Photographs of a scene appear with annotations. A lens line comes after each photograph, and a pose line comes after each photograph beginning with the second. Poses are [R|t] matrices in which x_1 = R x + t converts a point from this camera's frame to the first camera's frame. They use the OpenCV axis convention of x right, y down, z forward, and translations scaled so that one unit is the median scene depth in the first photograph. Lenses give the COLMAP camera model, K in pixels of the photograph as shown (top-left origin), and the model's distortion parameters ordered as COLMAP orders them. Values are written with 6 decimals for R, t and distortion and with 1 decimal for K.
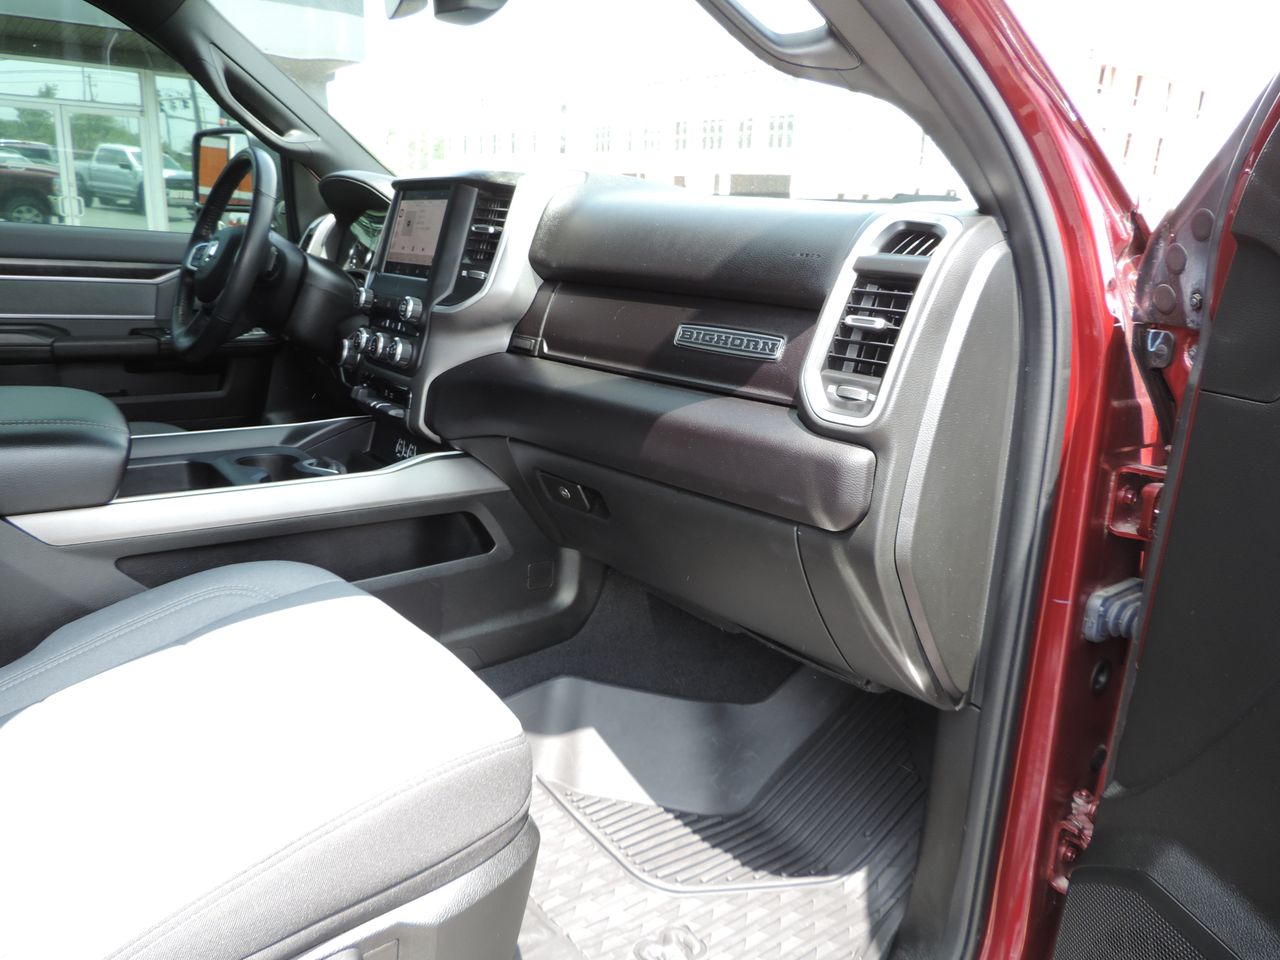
lens RADIAL K [[921.3, 0, 640.0], [0, 921.3, 480.0], [0, 0, 1]] dist [-0.001547, 0.006418]
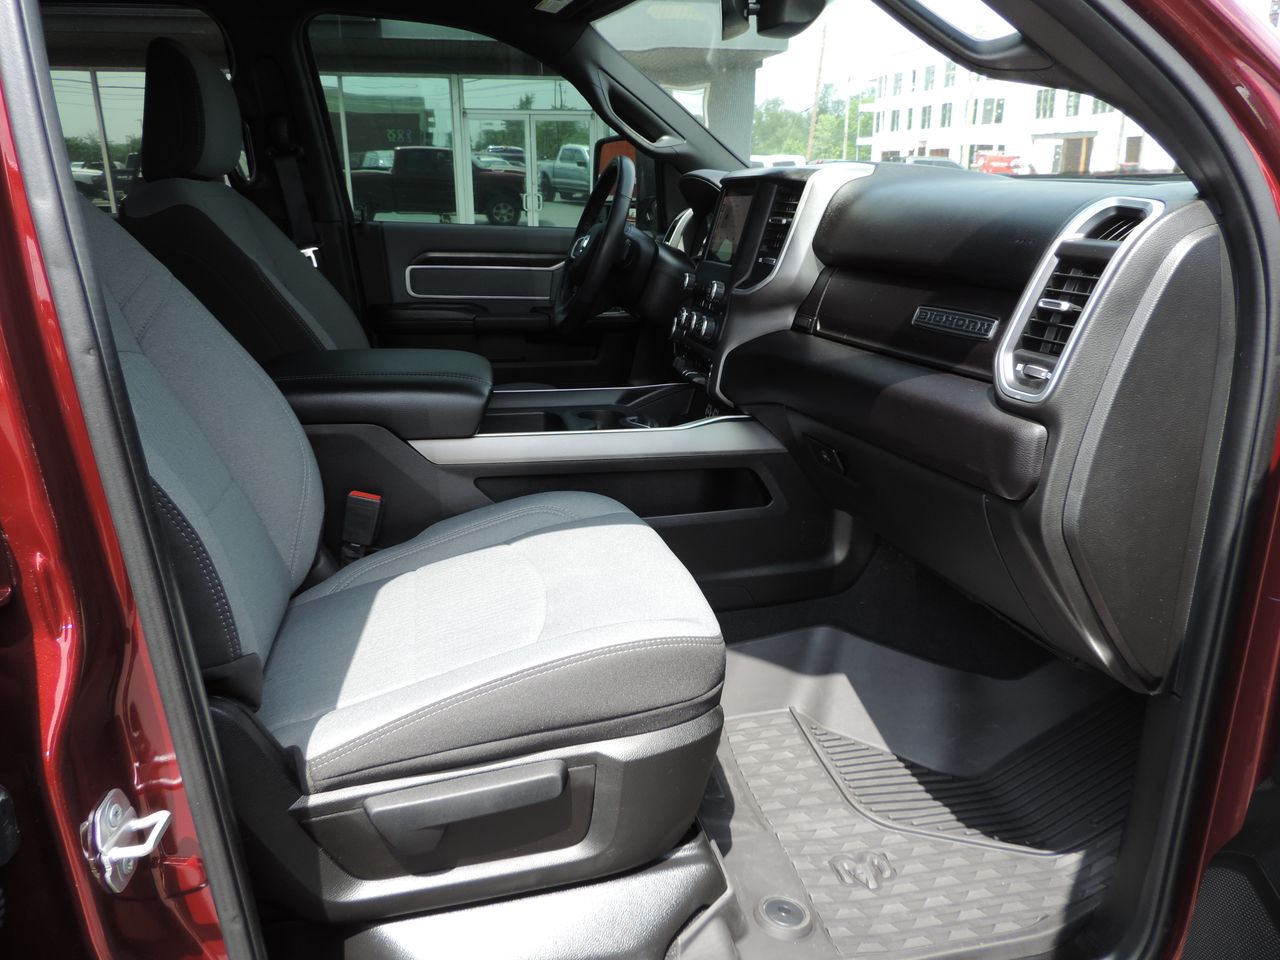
lens RADIAL K [[942.7, 0, 640.0], [0, 942.7, 480.0], [0, 0, 1]] dist [0.002397, 0.001792]
pose [[0.900256, 0.082406, -0.427491, 0.210734], [-0.074293, 0.996599, 0.035656, 0.018248], [0.428975, -0.000340, 0.903316, -0.129488]]
